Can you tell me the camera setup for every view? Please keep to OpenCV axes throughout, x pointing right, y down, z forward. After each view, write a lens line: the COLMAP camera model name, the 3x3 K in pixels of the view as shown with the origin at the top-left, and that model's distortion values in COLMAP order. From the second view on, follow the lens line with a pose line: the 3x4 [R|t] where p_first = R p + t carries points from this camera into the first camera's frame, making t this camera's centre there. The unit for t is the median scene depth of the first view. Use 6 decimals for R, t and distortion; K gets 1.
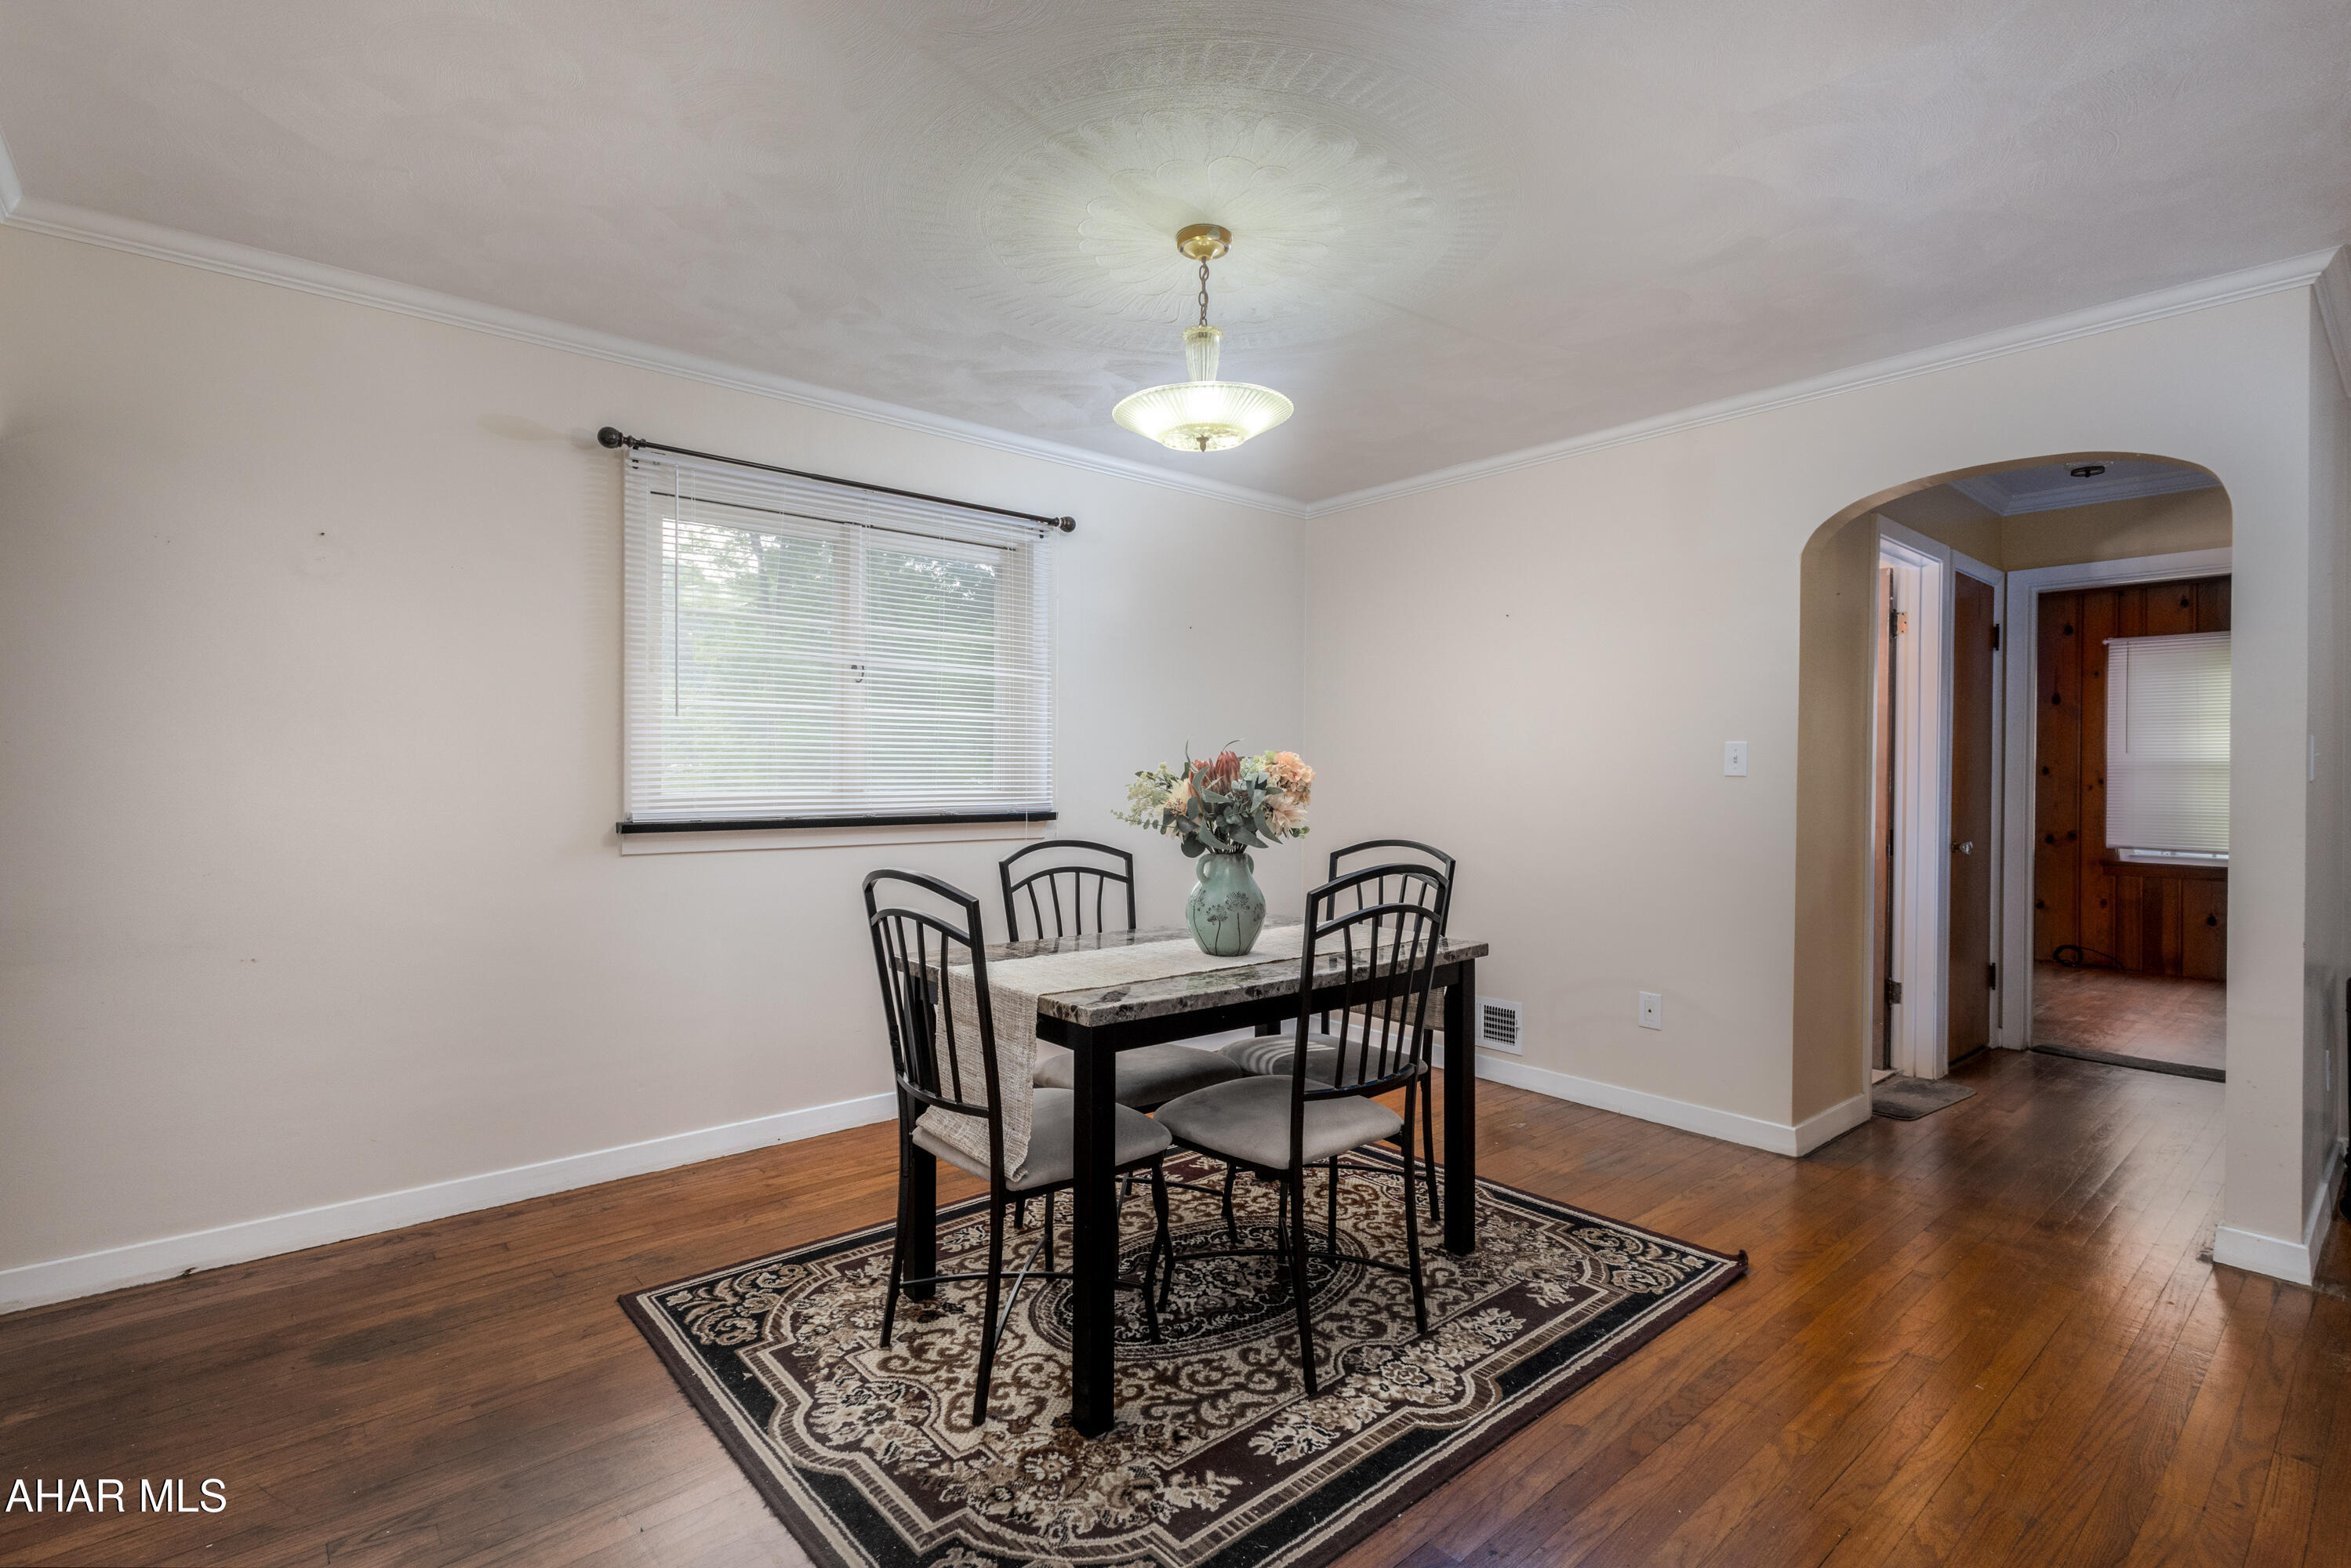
lens RADIAL K [[1102.2, 0, 1160.7], [0, 1102.2, 777.9], [0, 0, 1]] dist [0.002159, 0.001228]
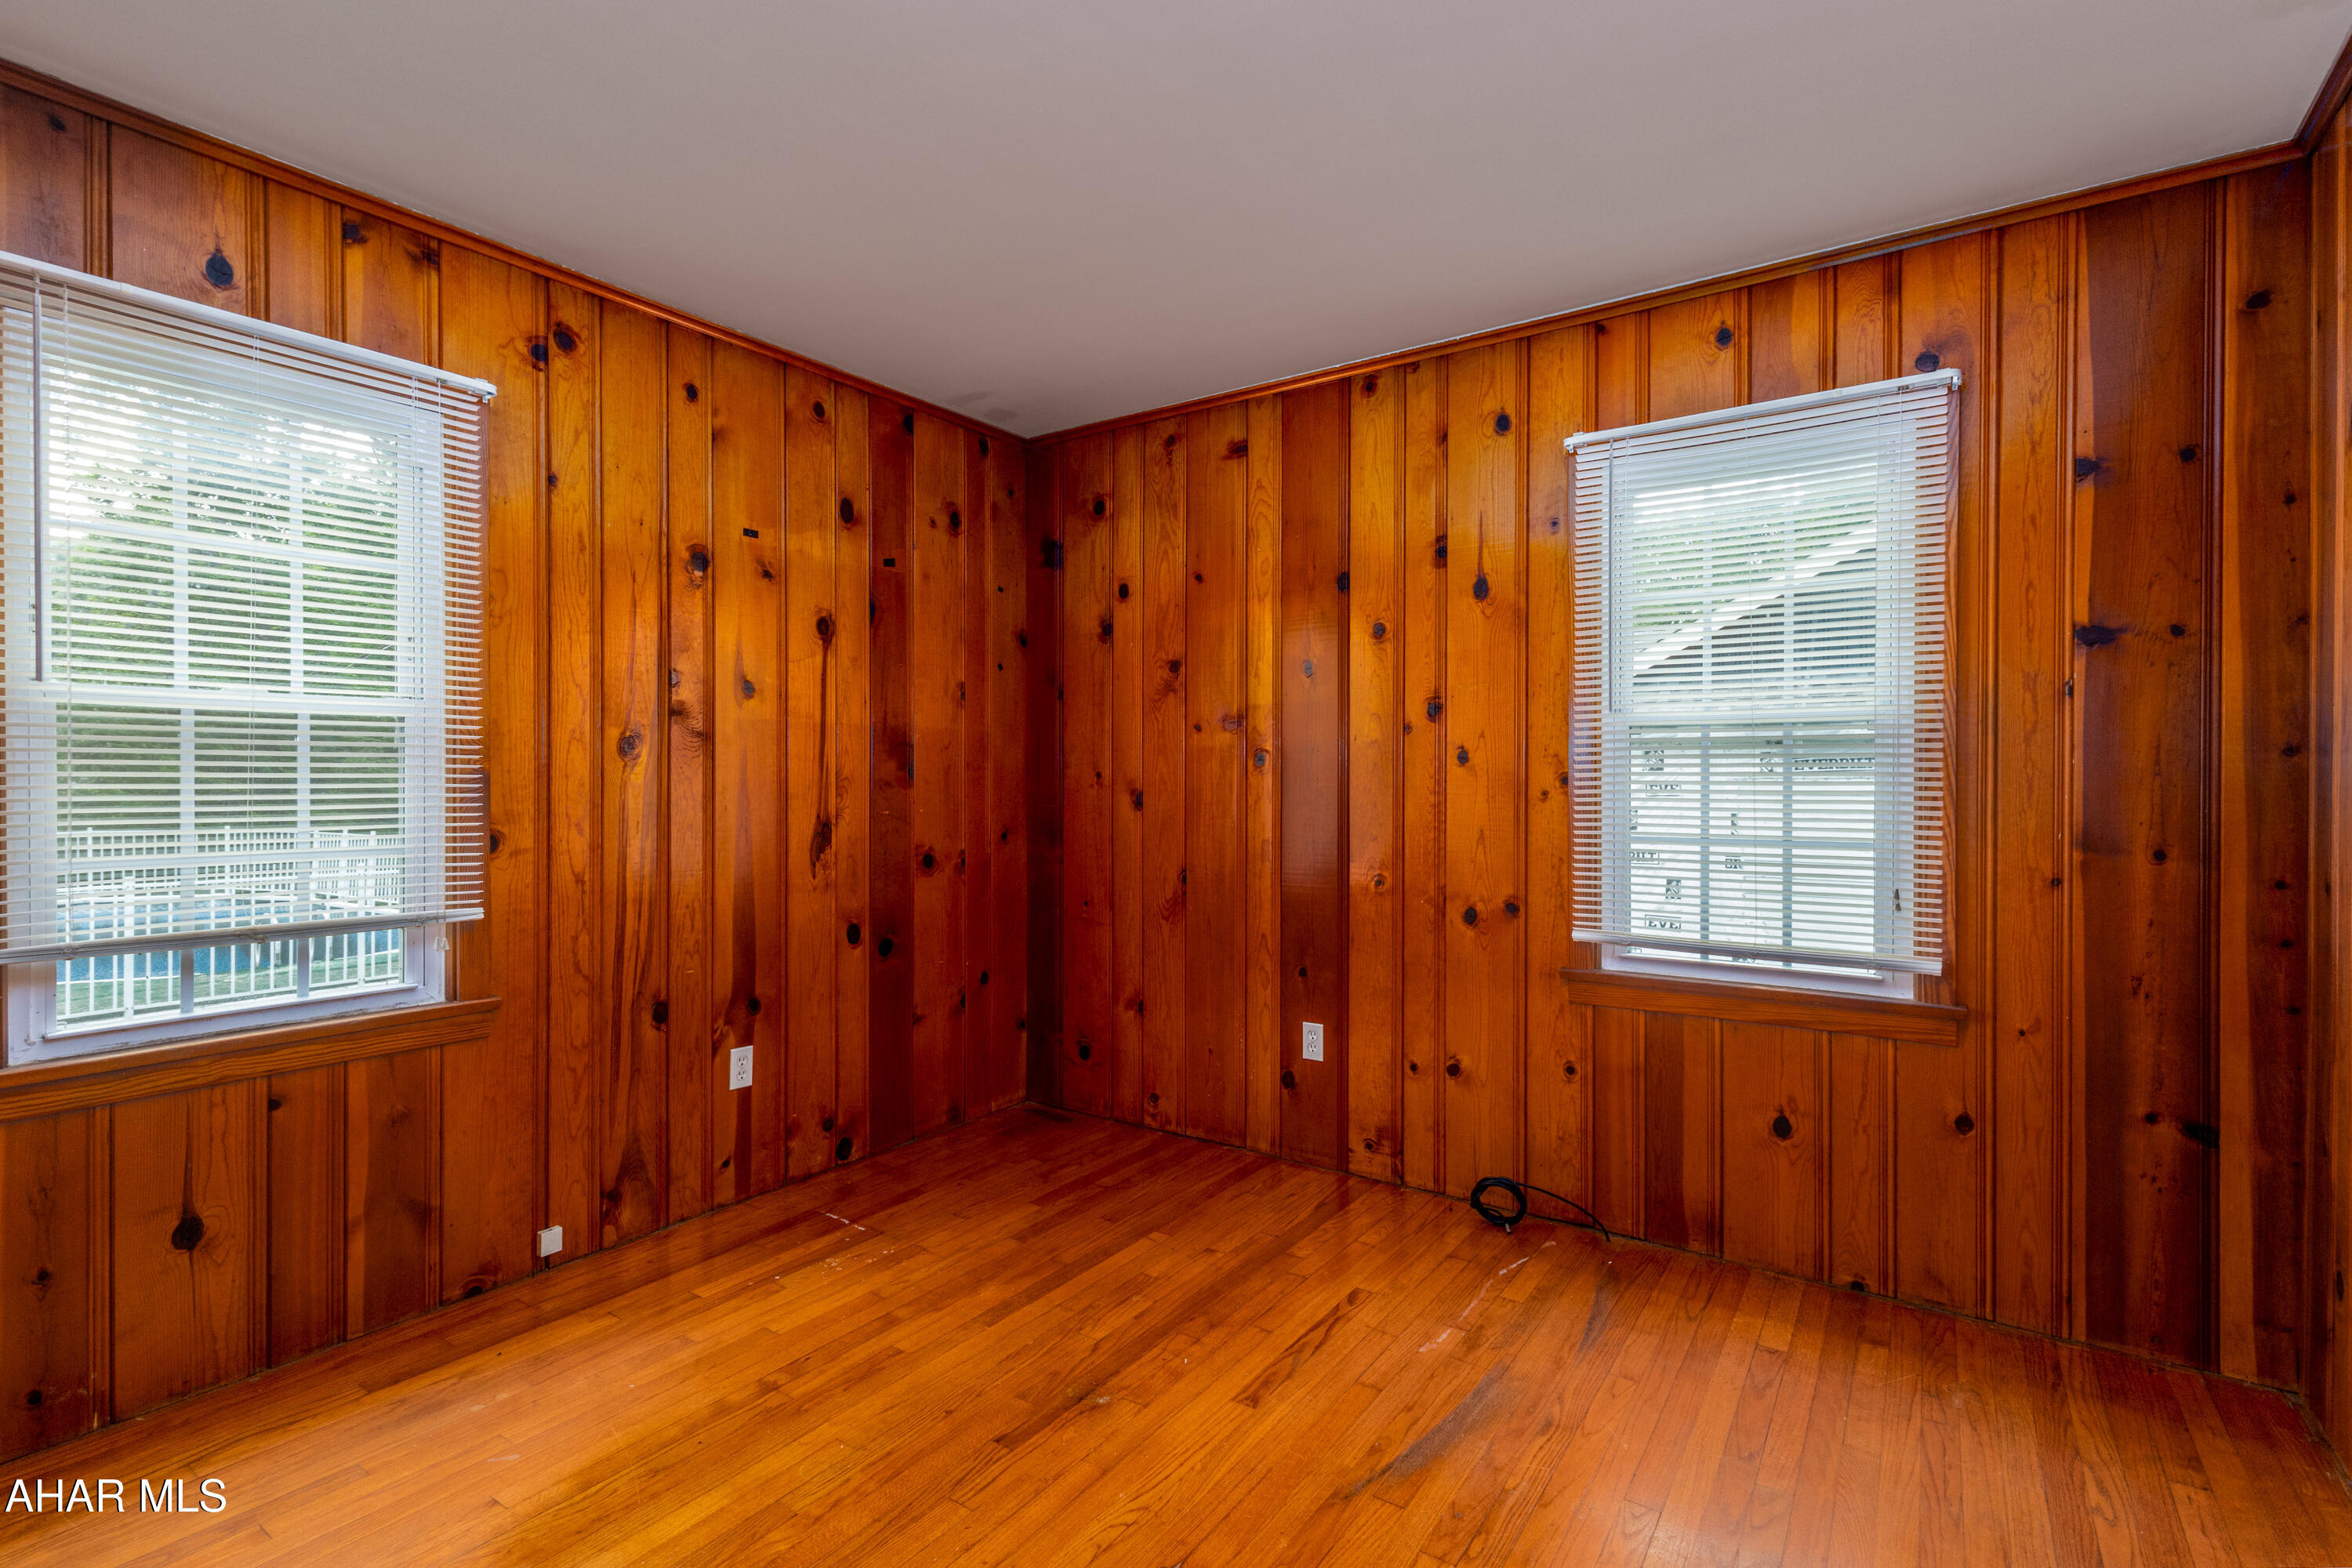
lens RADIAL K [[1102.8, 0, 1186.9], [0, 1102.8, 783.0], [0, 0, 1]] dist [0.002159, 0.001228]
pose [[0.951613, -0.006452, 0.307232, 0.581725], [0.005425, 0.999976, 0.004195, 0.001434], [-0.307252, -0.002326, 0.951625, 0.640431]]
